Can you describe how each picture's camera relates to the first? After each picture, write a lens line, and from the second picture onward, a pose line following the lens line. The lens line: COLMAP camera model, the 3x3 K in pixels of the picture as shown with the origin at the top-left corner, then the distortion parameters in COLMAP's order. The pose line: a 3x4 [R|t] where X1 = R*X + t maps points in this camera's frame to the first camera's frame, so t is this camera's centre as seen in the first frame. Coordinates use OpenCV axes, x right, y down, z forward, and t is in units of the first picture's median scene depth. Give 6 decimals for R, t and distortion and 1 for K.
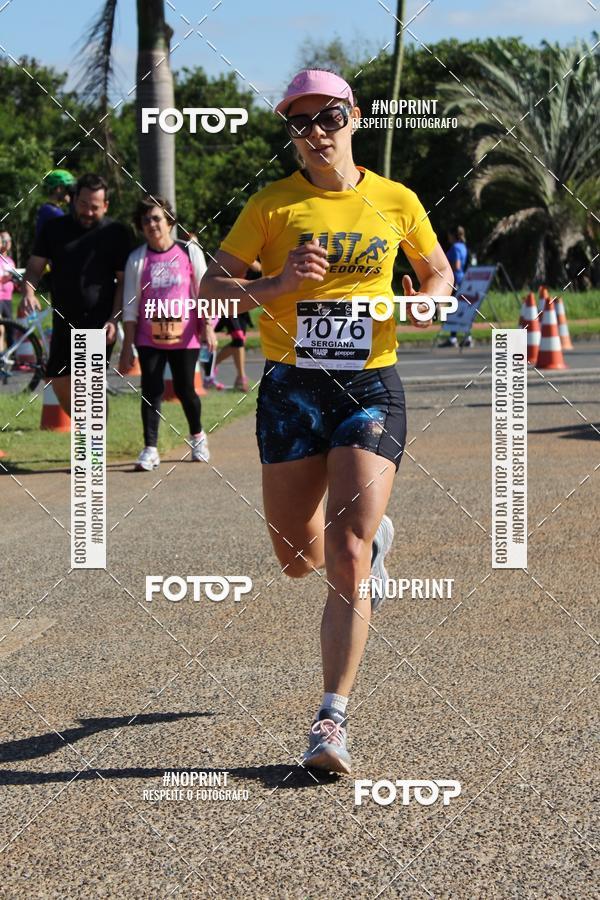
lens RADIAL K [[4324.7, 0, 149.0], [0, 4324.7, 449.7], [0, 0, 1]] dist [0.623853, -8.758662]
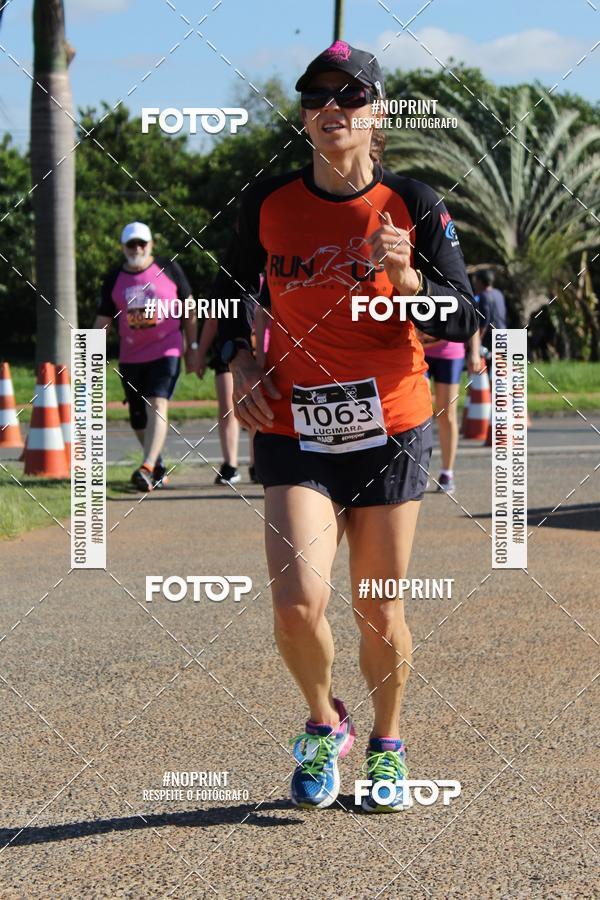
lens RADIAL K [[3059.1, 0, 479.9], [0, 3059.1, 449.8], [0, 0, 1]] dist [0.036171, 1.634286]
pose [[0.999147, 0.014972, 0.038474, 0.072450], [-0.013068, 0.998699, -0.049284, 0.012686], [-0.039162, 0.048739, 0.998044, 0.451449]]
